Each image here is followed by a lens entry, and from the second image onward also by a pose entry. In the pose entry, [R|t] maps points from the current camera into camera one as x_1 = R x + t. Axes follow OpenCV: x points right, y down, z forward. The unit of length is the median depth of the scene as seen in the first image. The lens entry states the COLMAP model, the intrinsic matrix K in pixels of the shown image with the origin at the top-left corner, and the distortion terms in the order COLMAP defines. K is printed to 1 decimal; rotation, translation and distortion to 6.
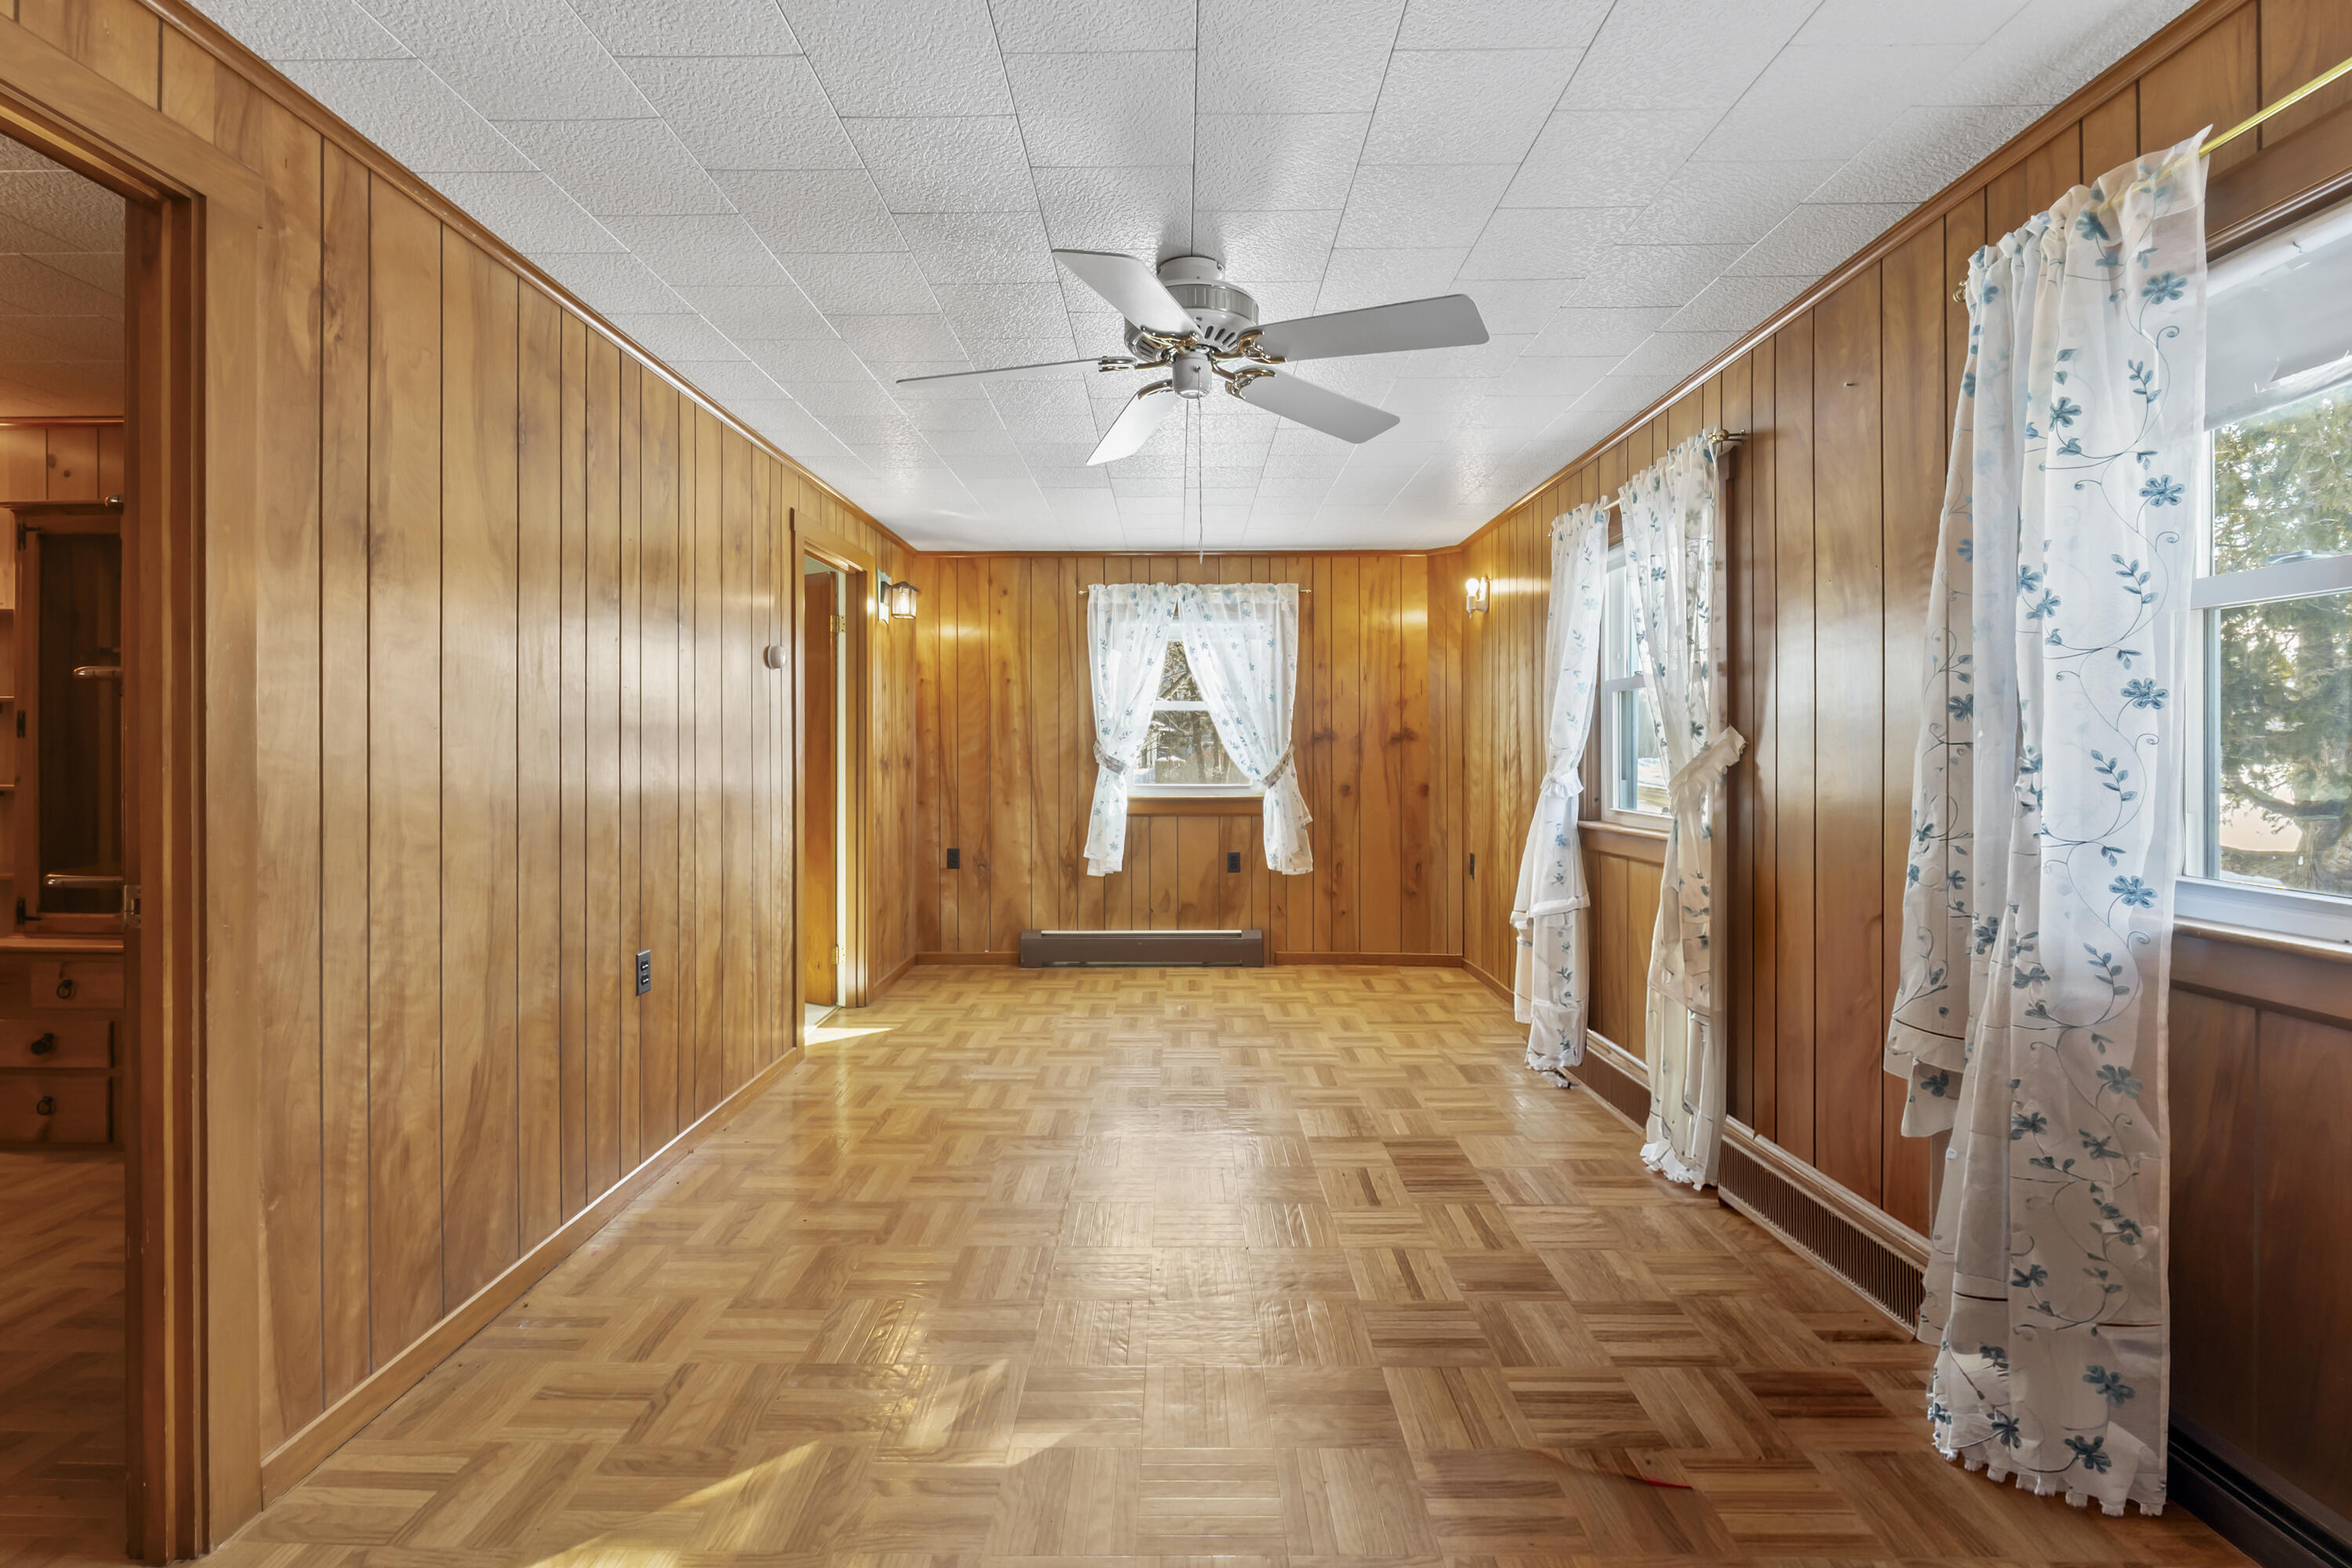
lens RADIAL K [[998.1, 0, 1160.0], [0, 998.1, 756.4], [0, 0, 1]] dist [-0.007117, -0.000991]
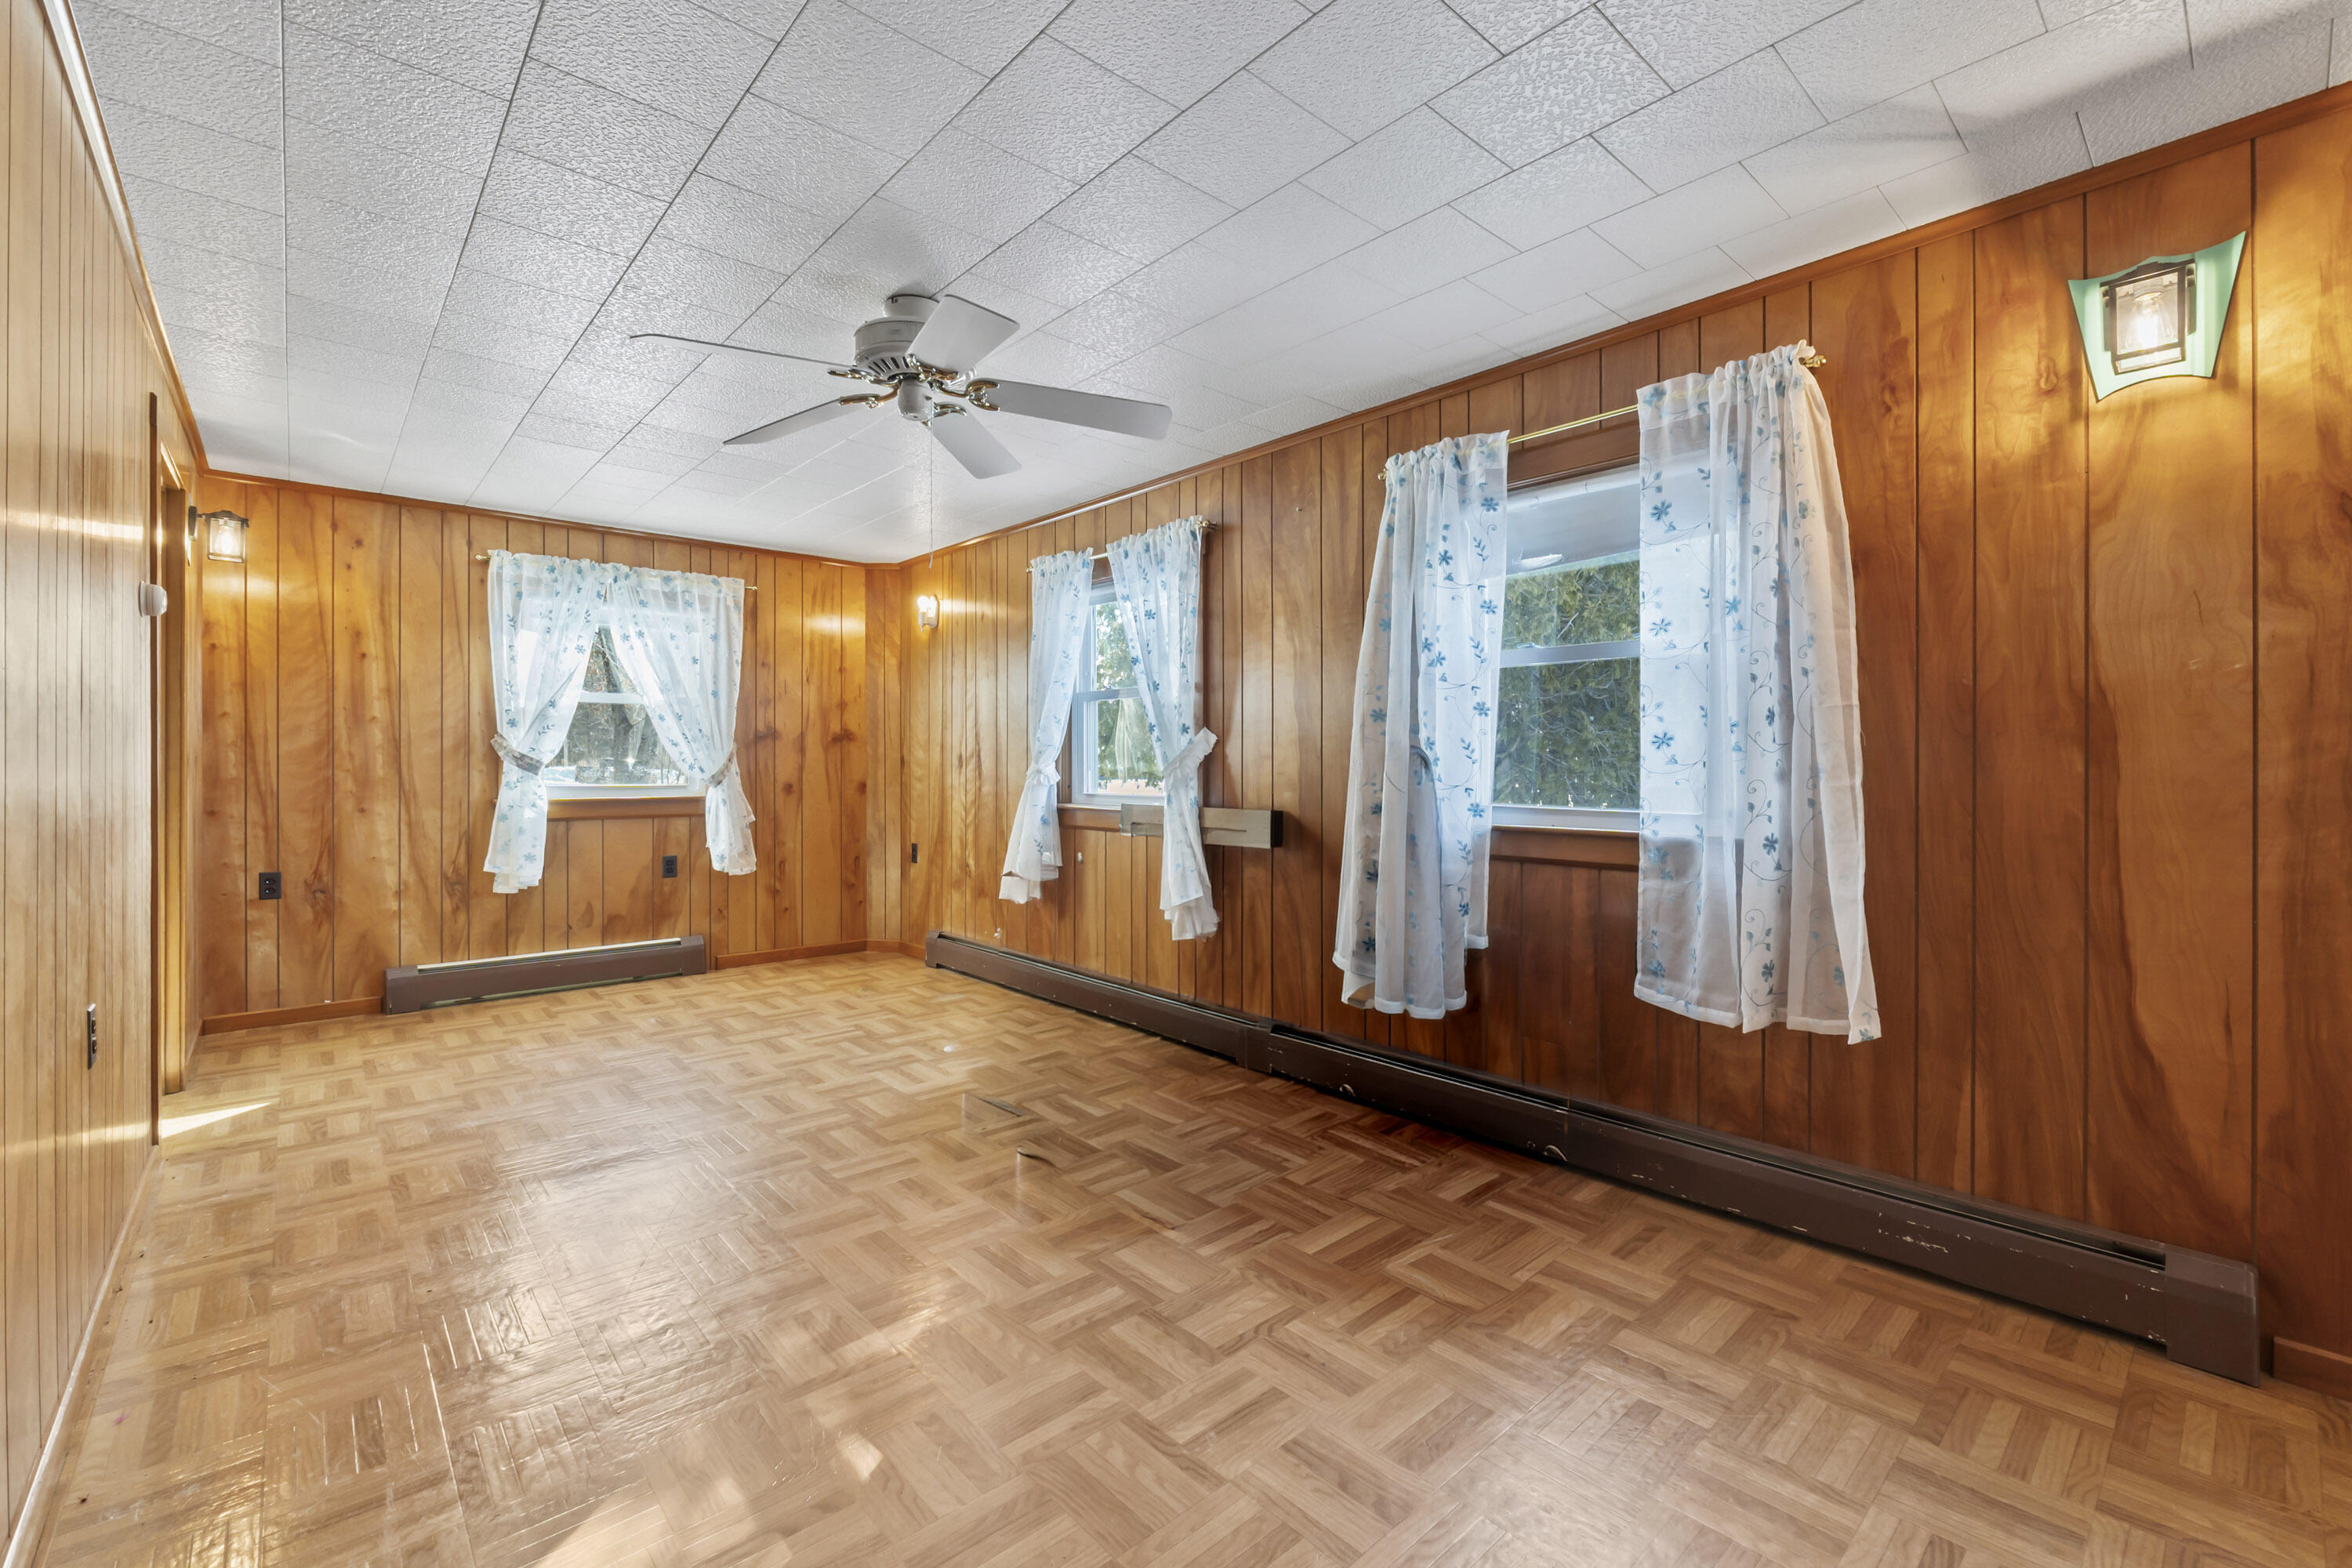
lens RADIAL K [[998.1, 0, 1168.5], [0, 998.1, 768.1], [0, 0, 1]] dist [-0.007117, -0.000991]
pose [[0.739608, 0.001660, 0.673036, -0.216397], [0.000121, 0.999997, -0.002600, 0.016028], [-0.673038, 0.002005, 0.739605, -0.011486]]
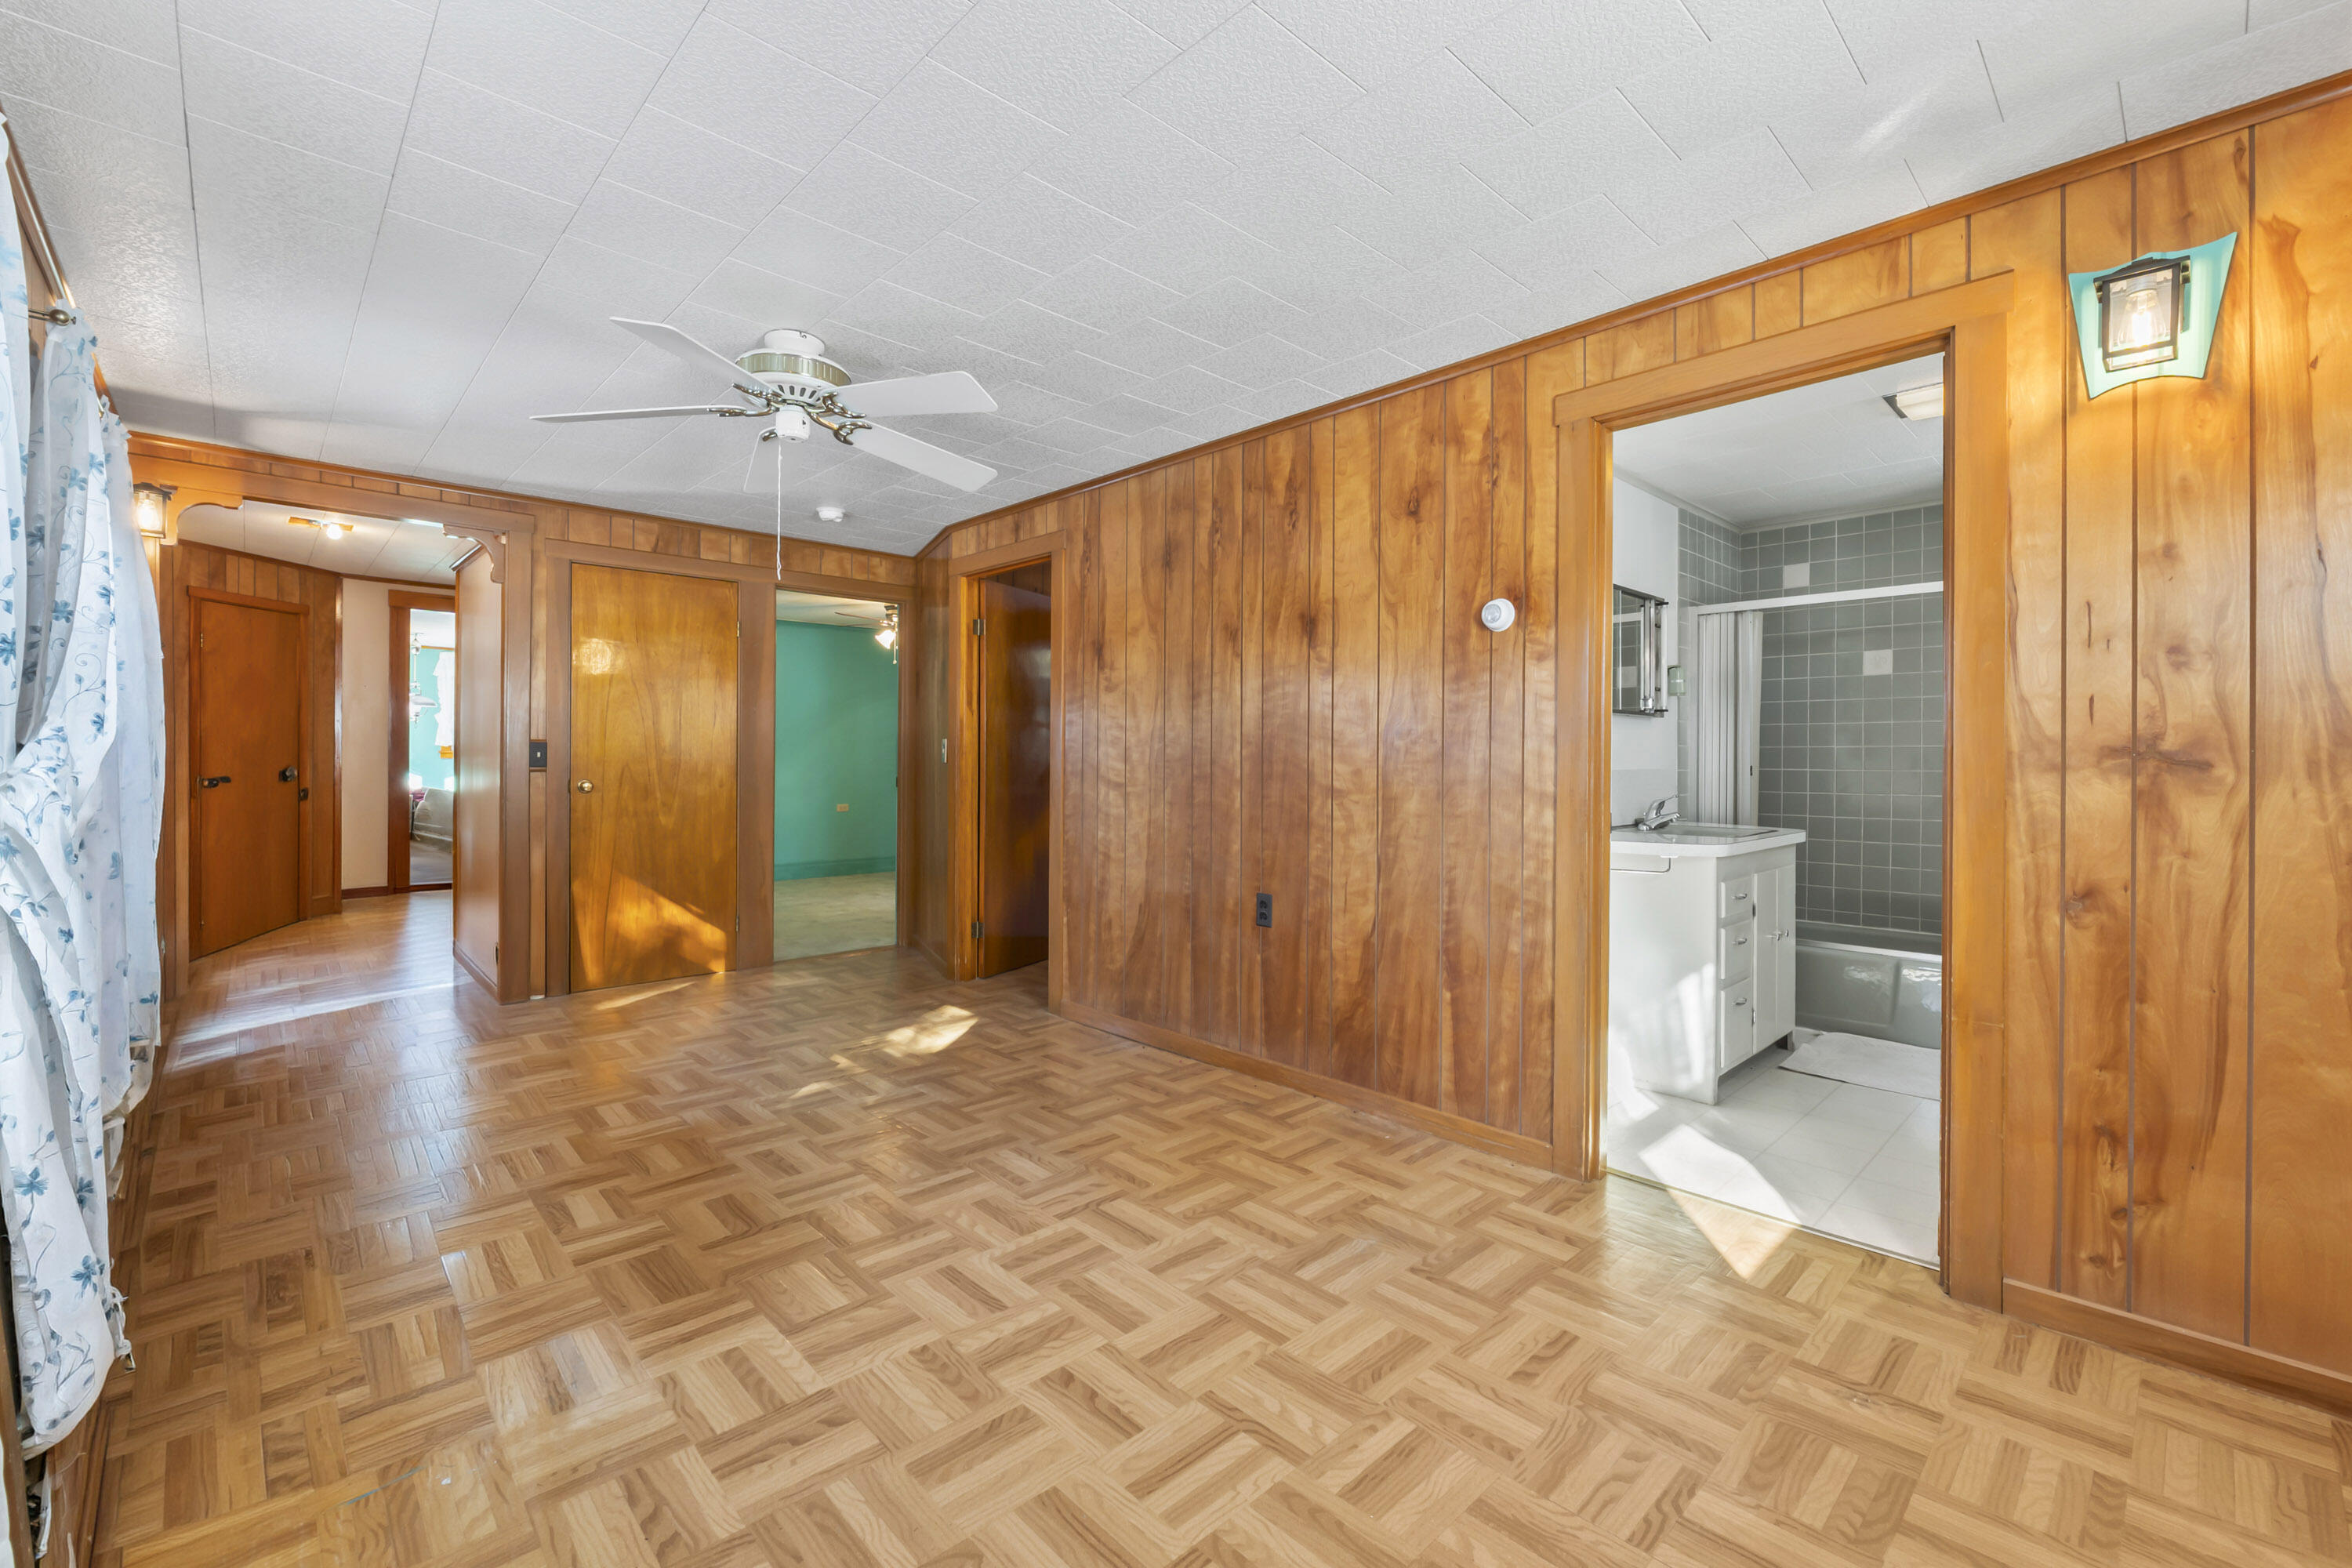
lens RADIAL K [[998.1, 0, 1167.9], [0, 998.1, 762.0], [0, 0, 1]] dist [-0.007117, -0.000991]
pose [[-0.721930, -0.003091, -0.691959, 0.230904], [-0.011994, 0.999896, 0.008047, 0.010052], [0.691862, 0.014109, -0.721892, 0.928913]]
